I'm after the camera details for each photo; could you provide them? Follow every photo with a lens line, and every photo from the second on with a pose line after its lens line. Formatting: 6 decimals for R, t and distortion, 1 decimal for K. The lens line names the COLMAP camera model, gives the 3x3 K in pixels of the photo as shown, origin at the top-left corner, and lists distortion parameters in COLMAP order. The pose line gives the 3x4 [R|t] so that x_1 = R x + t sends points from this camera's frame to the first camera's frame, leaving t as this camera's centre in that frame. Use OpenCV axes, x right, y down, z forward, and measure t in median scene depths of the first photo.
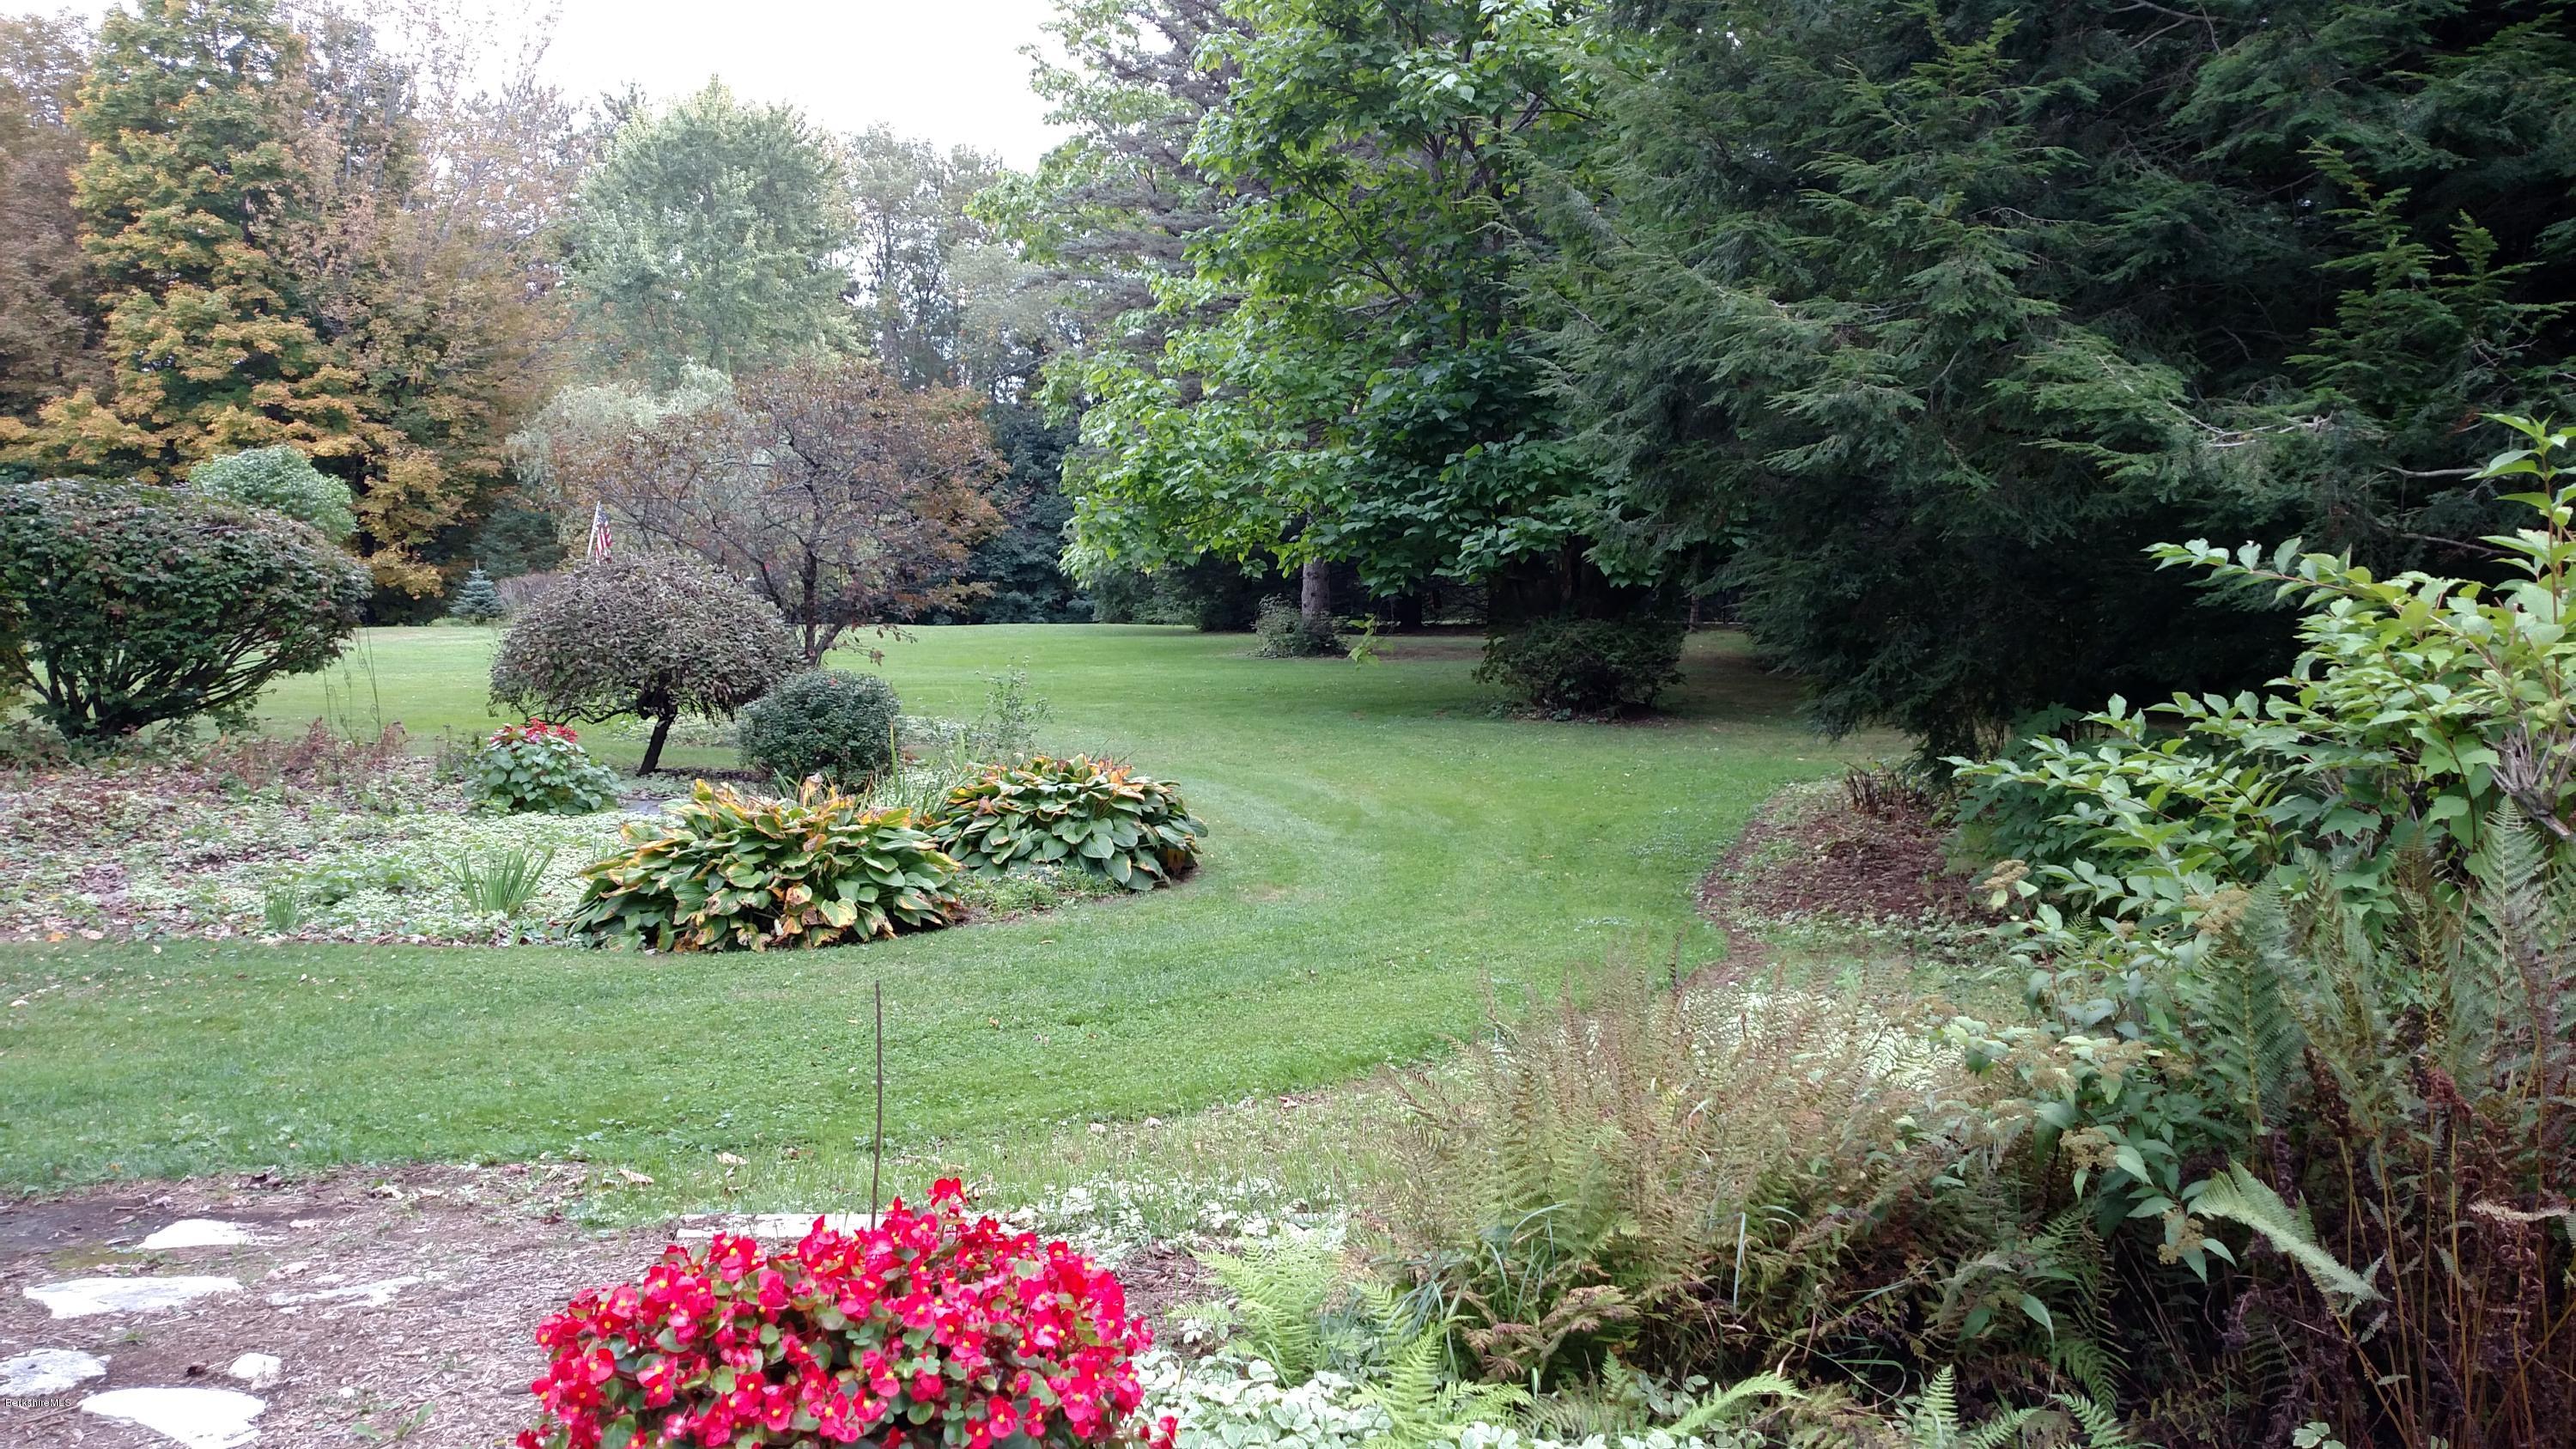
lens RADIAL K [[2063.7, 0, 1315.5], [0, 2063.7, 723.4], [0, 0, 1]] dist [0.114672, -0.139296]
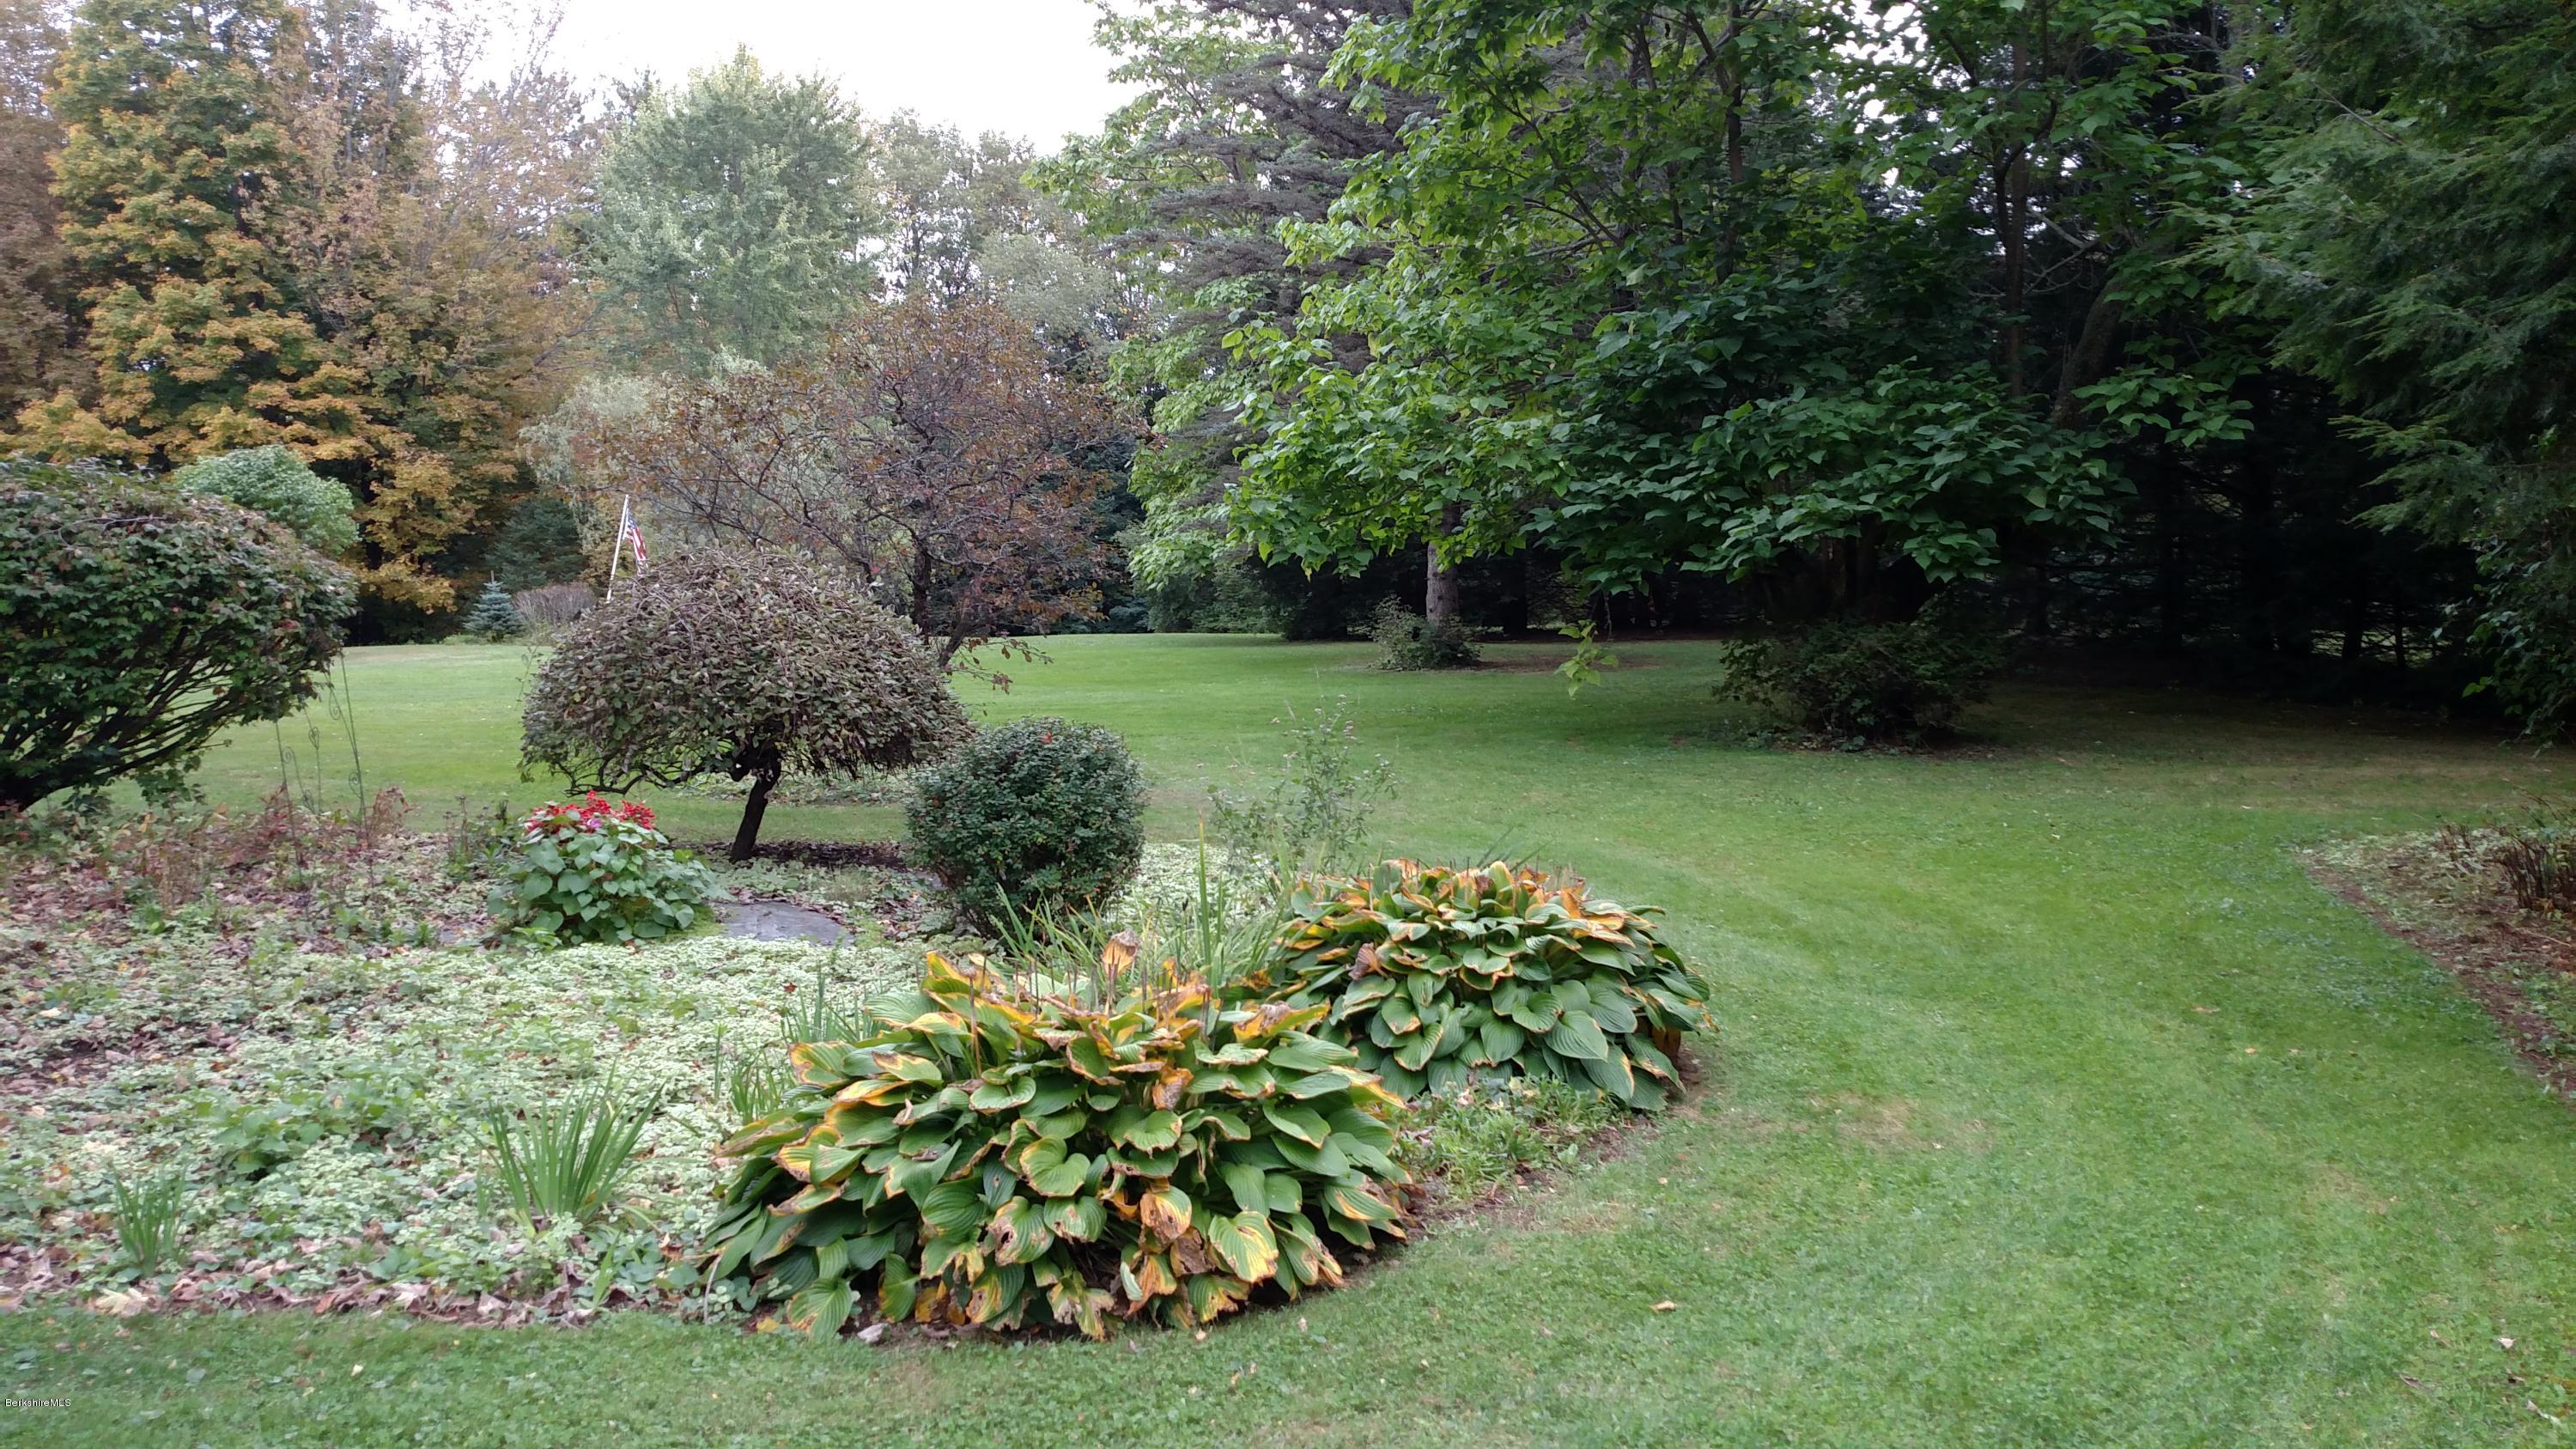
lens RADIAL K [[2063.7, 0, 1300.4], [0, 2063.7, 727.1], [0, 0, 1]] dist [0.114672, -0.139296]
pose [[0.999876, -0.010643, -0.011647, -0.080383], [0.010637, 0.999943, -0.000543, -0.012156], [0.011653, 0.000419, 0.999932, 0.193851]]
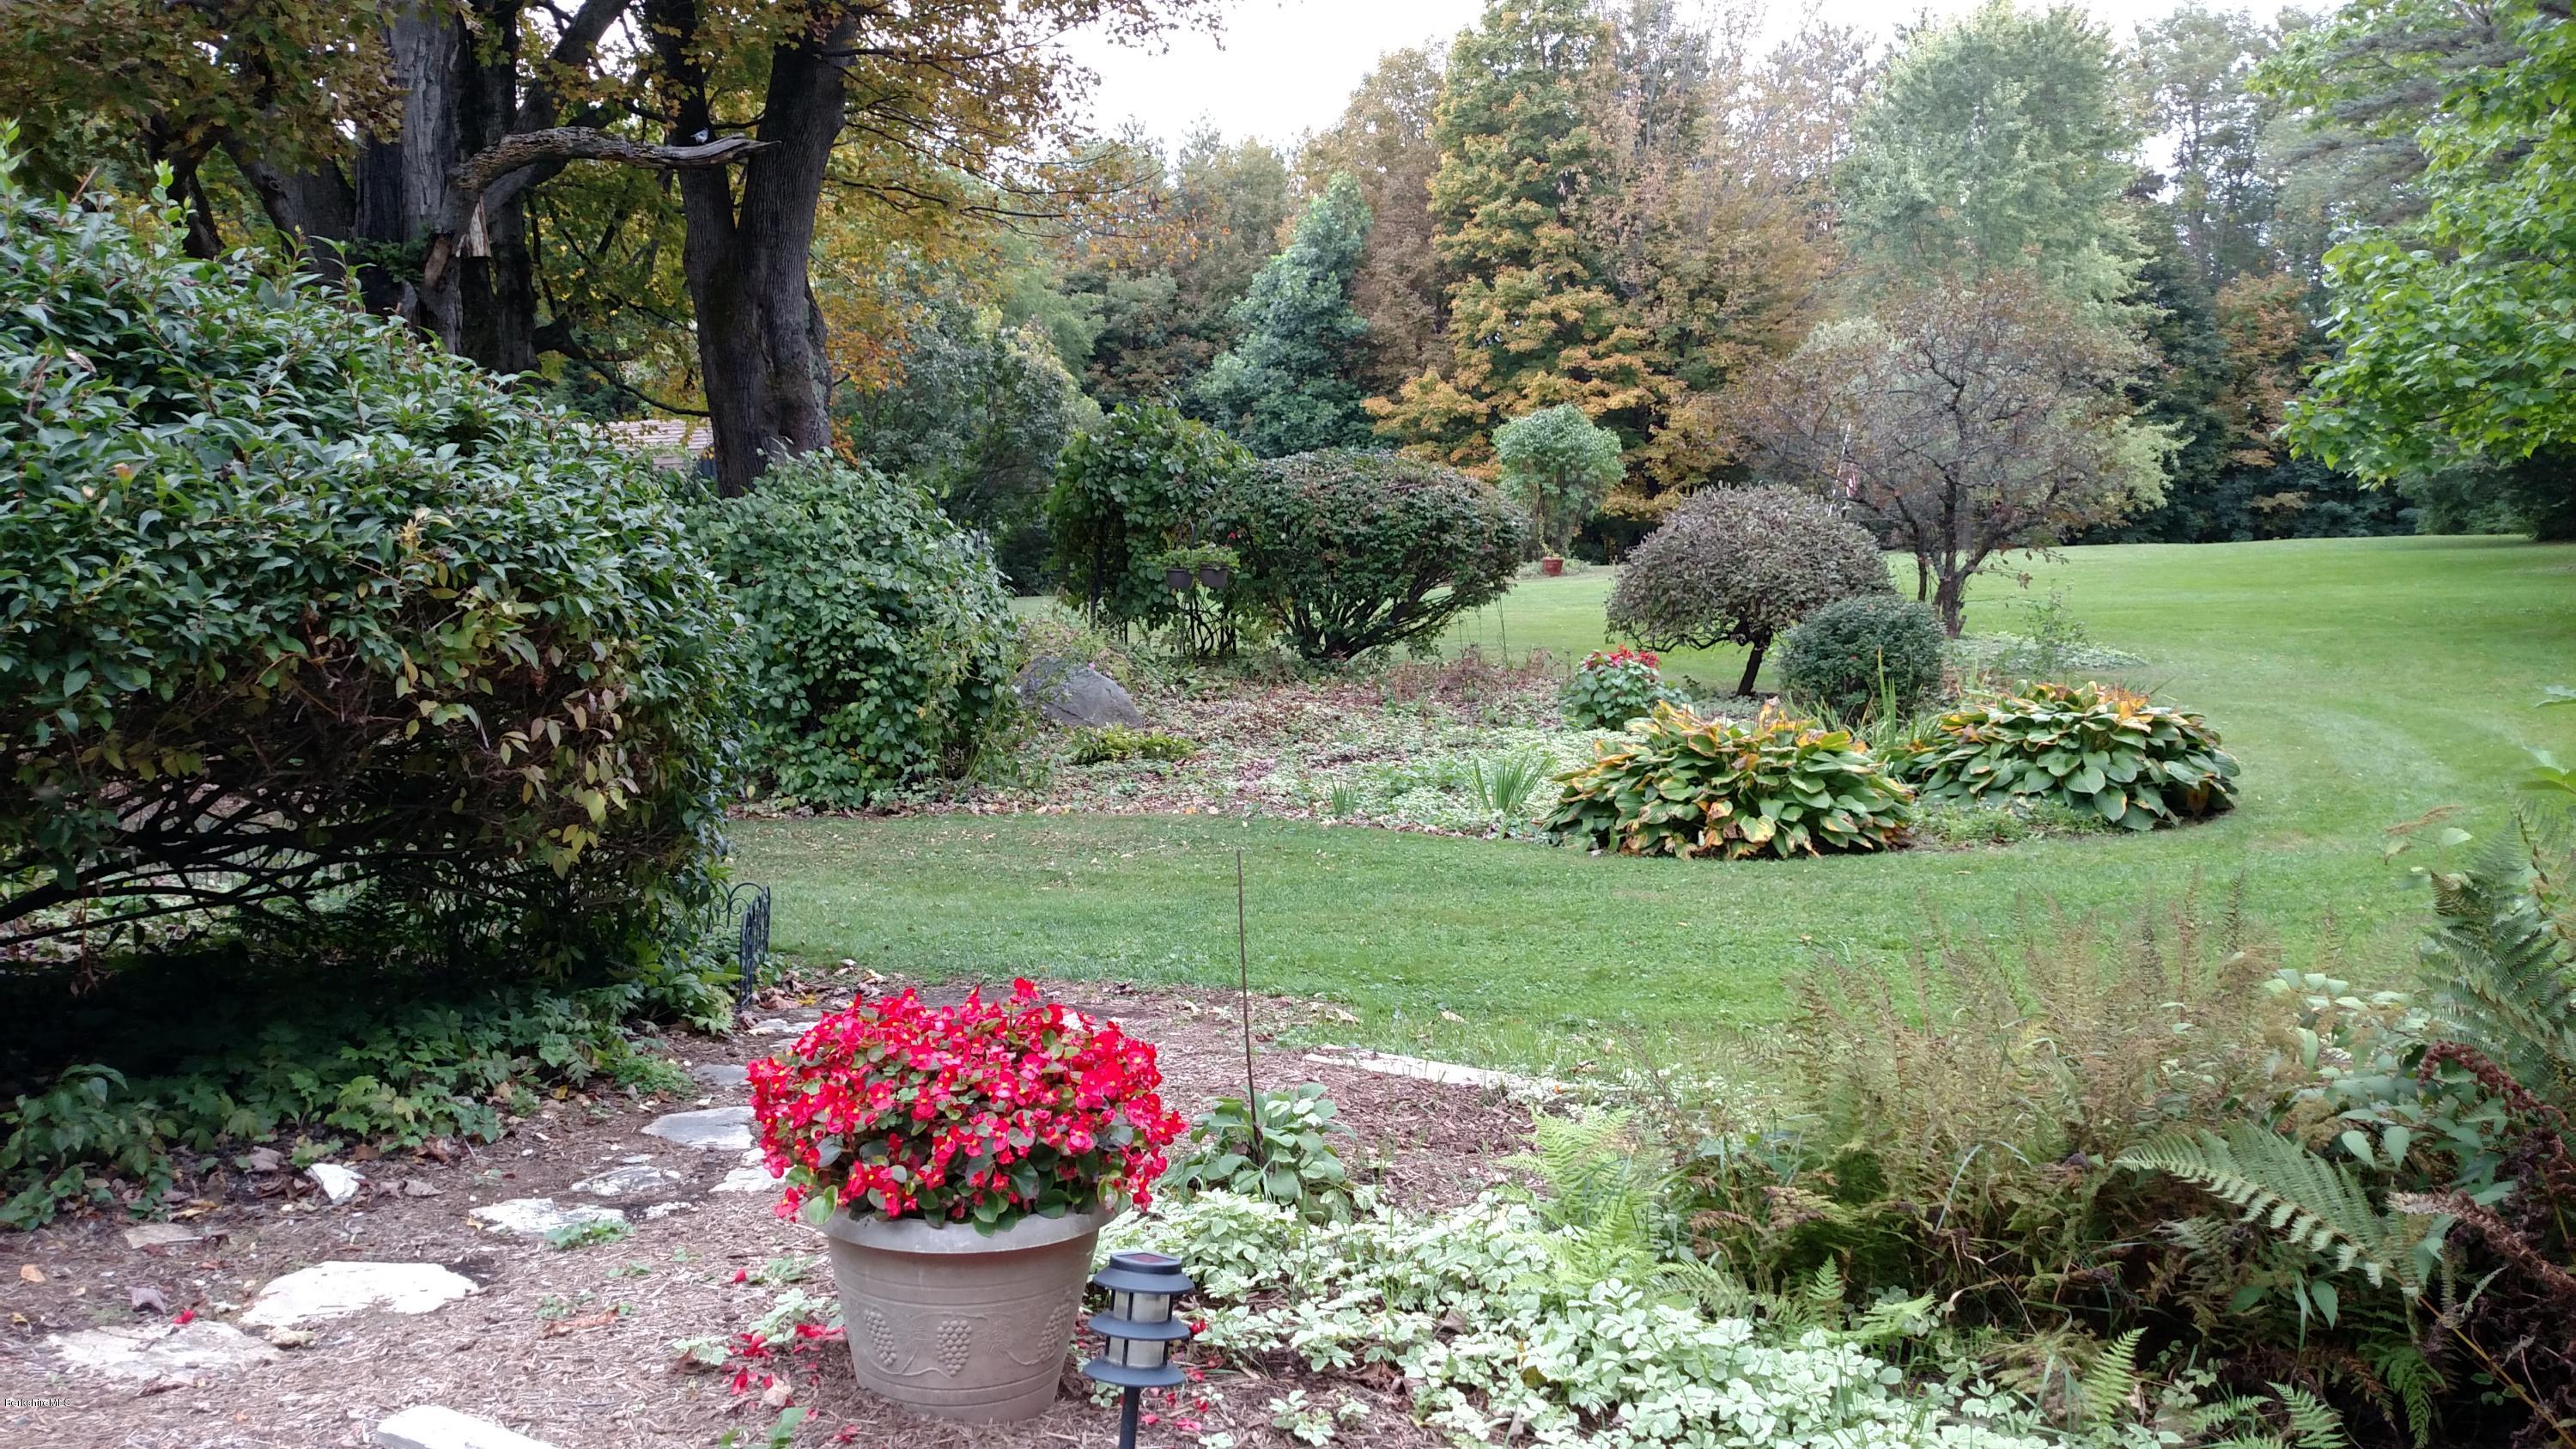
lens RADIAL K [[2063.7, 0, 1269.1], [0, 2063.7, 739.0], [0, 0, 1]] dist [0.114672, -0.139296]
pose [[0.808513, 0.028142, -0.587805, 0.071695], [-0.003471, 0.999067, 0.043057, 0.000537], [0.588468, -0.032772, 0.807856, 0.002316]]
